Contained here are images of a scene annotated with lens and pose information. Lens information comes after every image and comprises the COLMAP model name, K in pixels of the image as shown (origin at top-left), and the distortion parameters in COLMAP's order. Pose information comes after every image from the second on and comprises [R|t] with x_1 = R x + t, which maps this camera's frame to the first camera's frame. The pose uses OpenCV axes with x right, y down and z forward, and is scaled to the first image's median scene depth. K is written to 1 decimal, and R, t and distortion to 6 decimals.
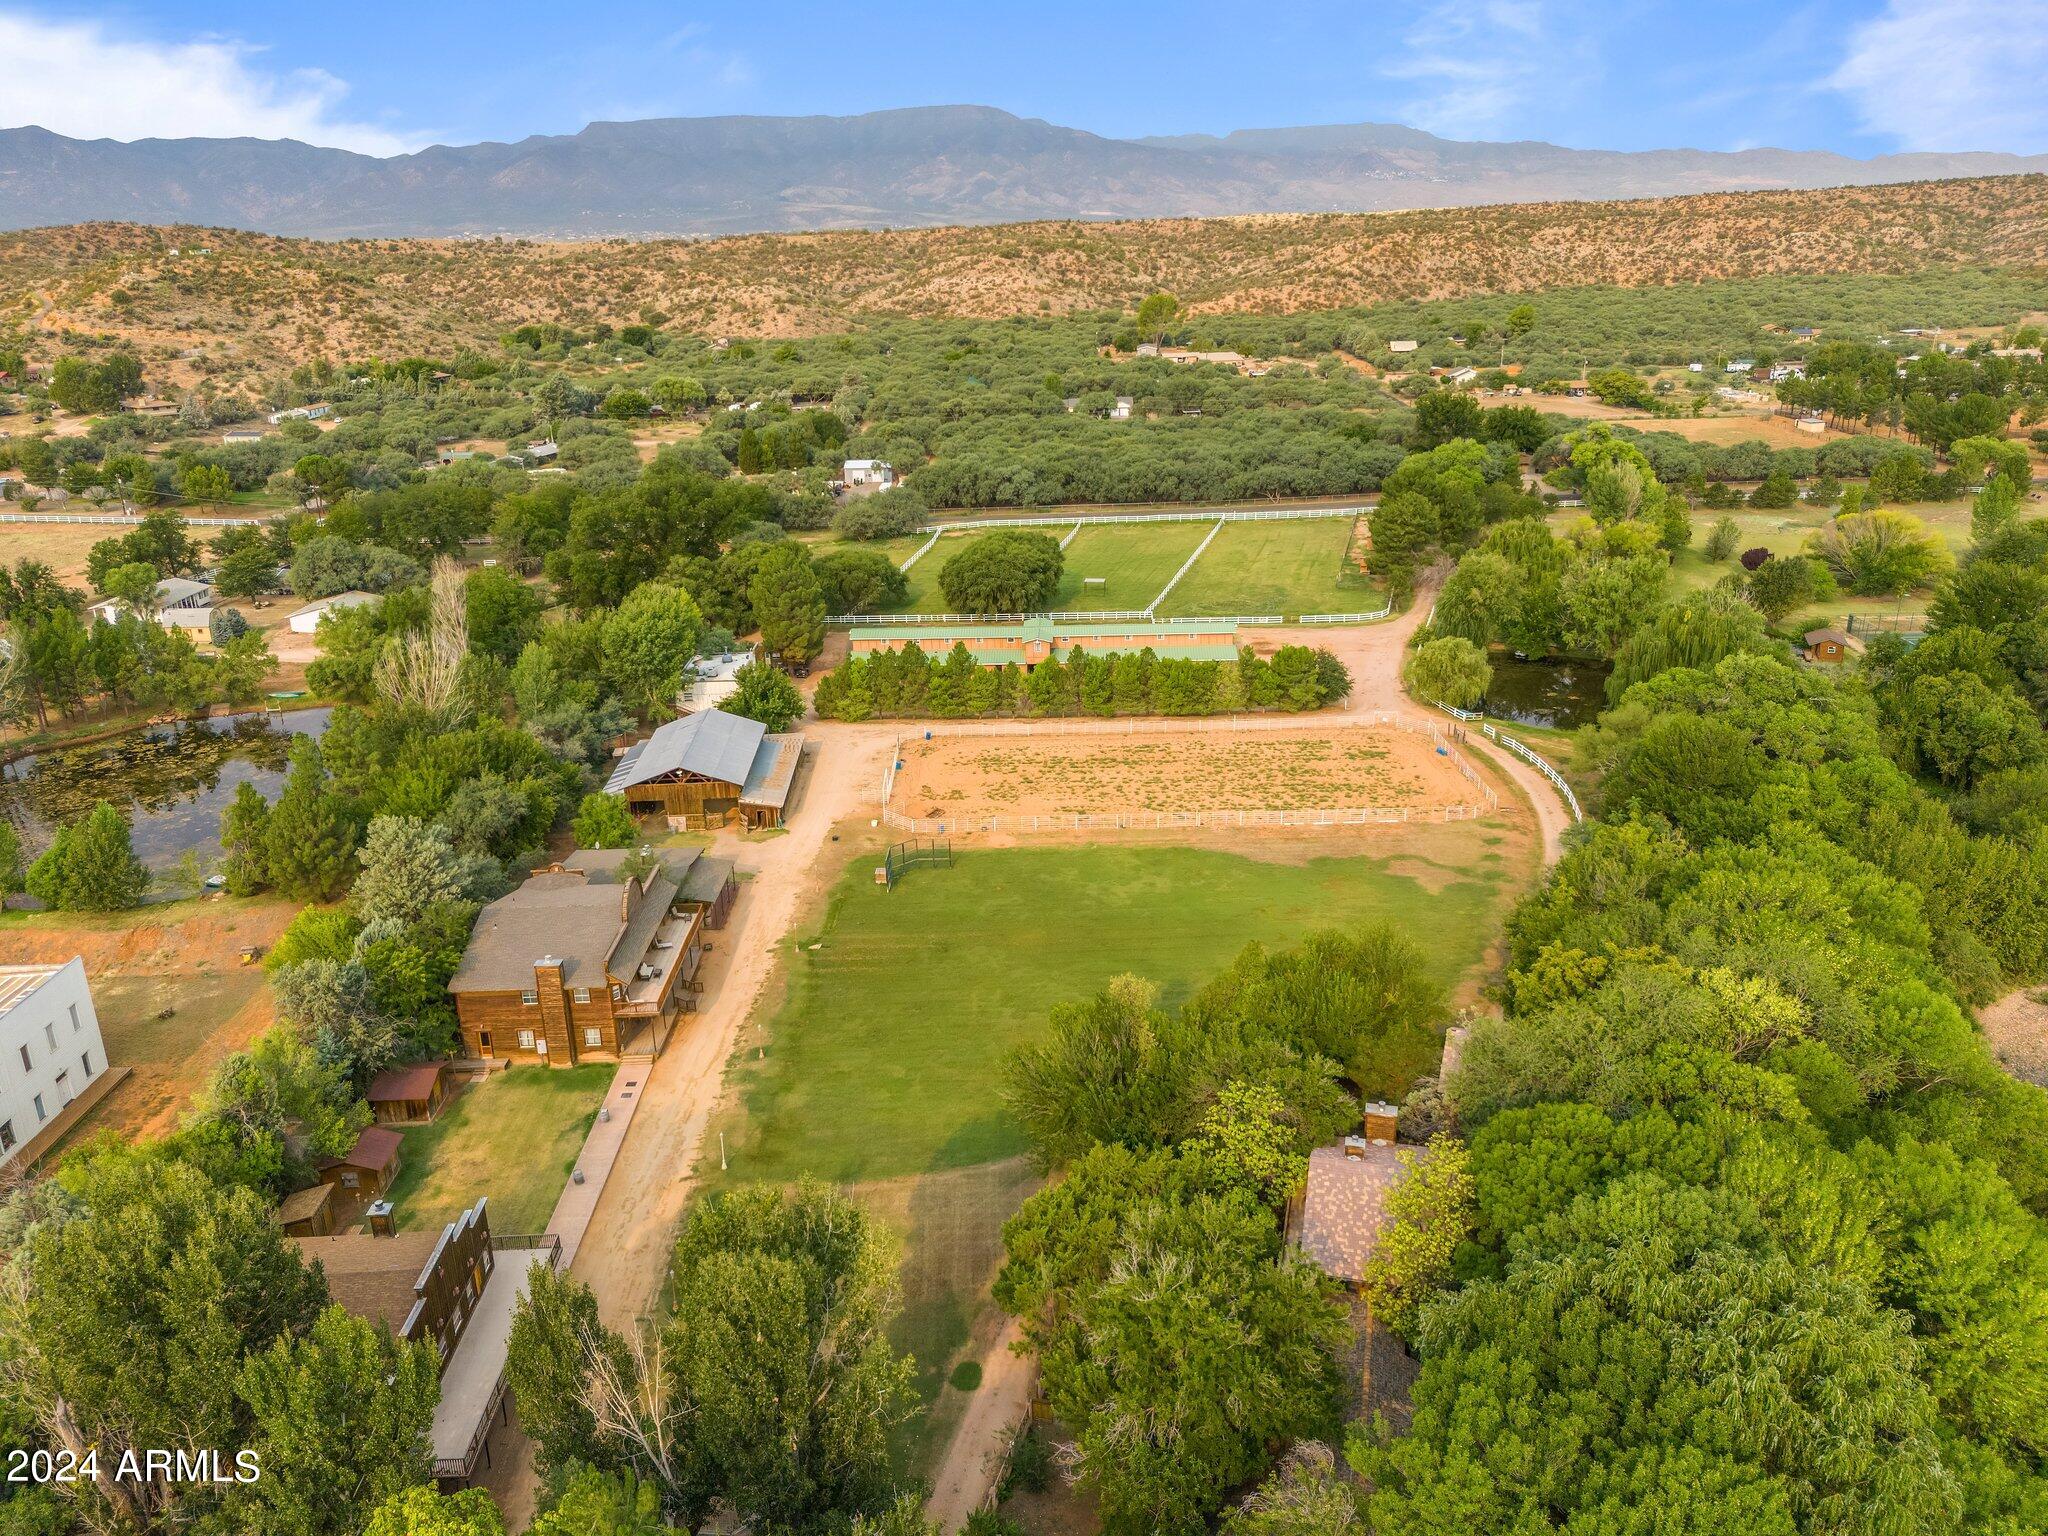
lens RADIAL K [[1506.1, 0, 1028.8], [0, 1506.1, 767.6], [0, 0, 1]] dist [0.057832, -0.045816]
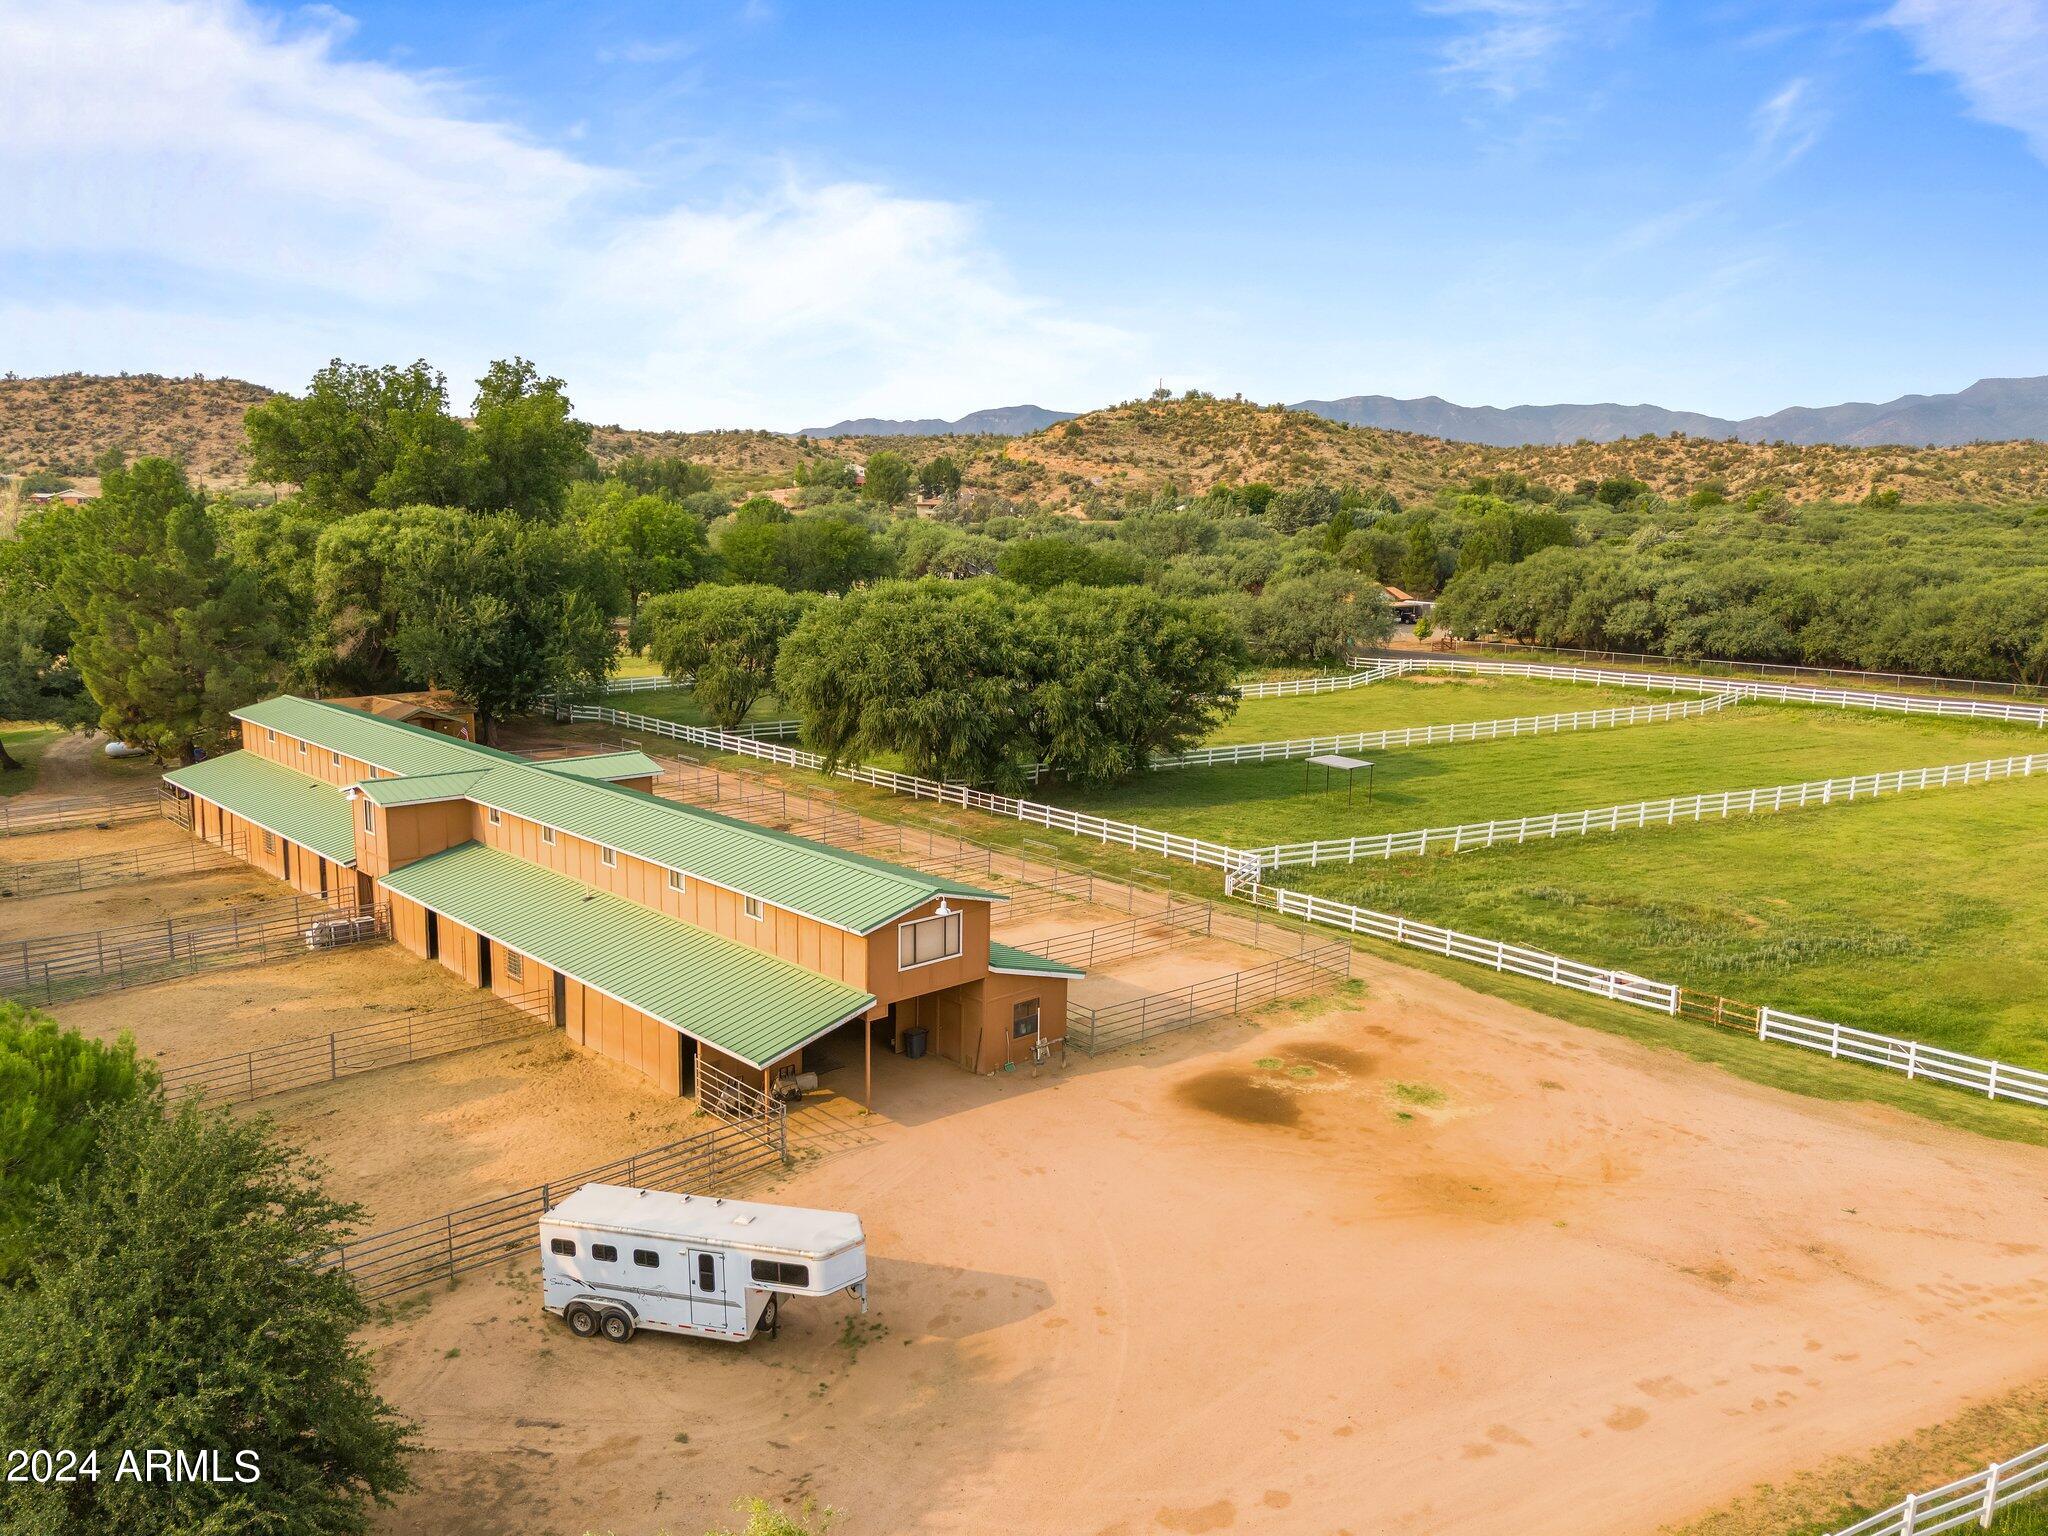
lens RADIAL K [[1544.3, 0, 1022.3], [0, 1544.3, 766.7], [0, 0, 1]] dist [0.072389, -0.065332]
pose [[0.699324, 0.155909, -0.697594, 0.097923], [-0.267574, 0.962066, -0.053221, -0.035666], [0.662834, 0.223877, 0.714514, 0.292313]]
